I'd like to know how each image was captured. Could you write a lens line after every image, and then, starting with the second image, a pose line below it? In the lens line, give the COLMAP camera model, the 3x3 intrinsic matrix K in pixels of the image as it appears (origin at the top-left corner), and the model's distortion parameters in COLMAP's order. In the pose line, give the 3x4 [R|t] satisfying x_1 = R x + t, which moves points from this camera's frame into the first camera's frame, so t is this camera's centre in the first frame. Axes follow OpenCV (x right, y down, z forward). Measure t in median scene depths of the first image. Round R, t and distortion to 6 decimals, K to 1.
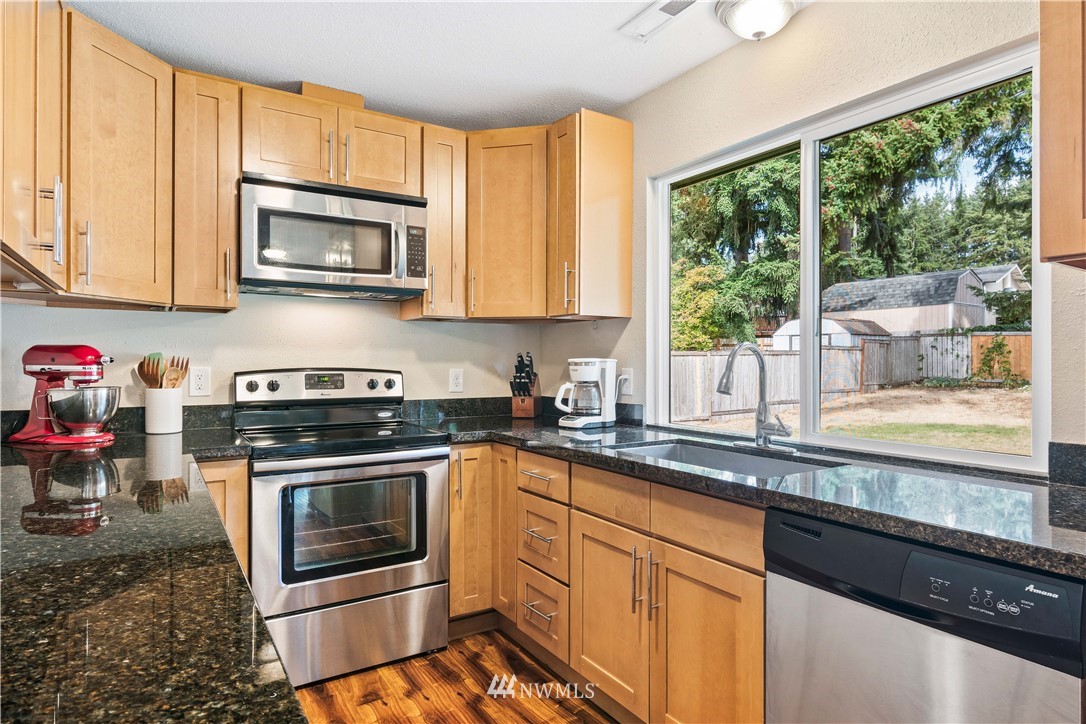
lens RADIAL K [[603.0, 0, 541.2], [0, 603.0, 358.2], [0, 0, 1]] dist [-0.003909, 0.000553]
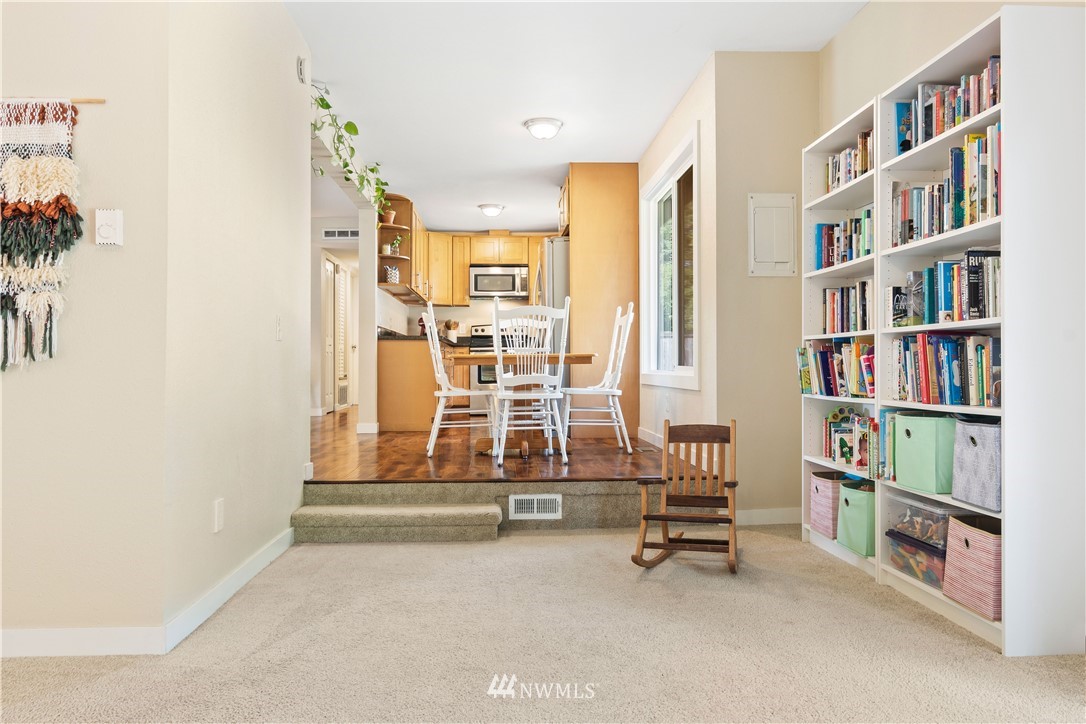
lens RADIAL K [[767.6, 0, 541.9], [0, 767.6, 358.6], [0, 0, 1]] dist [-0.008437, -0.000607]
pose [[0.874459, -0.010766, -0.484980, 1.697552], [0.009325, 0.999942, -0.005382, 0.213843], [0.485010, 0.000184, 0.874509, -2.243962]]
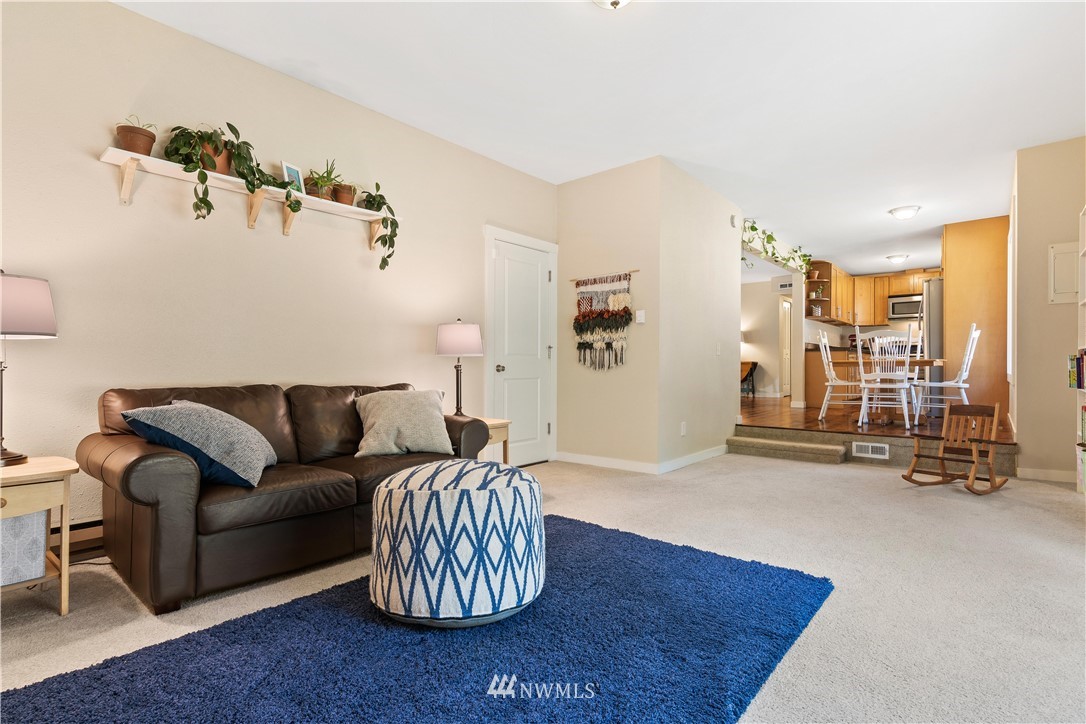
lens RADIAL K [[523.6, 0, 543.6], [0, 523.6, 364.3], [0, 0, 1]] dist [0.000178, -0.000083]
pose [[0.293551, -0.010241, -0.955889, 2.364017], [0.008231, 0.999933, -0.008185, 0.215265], [0.955908, -0.005465, 0.293615, -2.510154]]
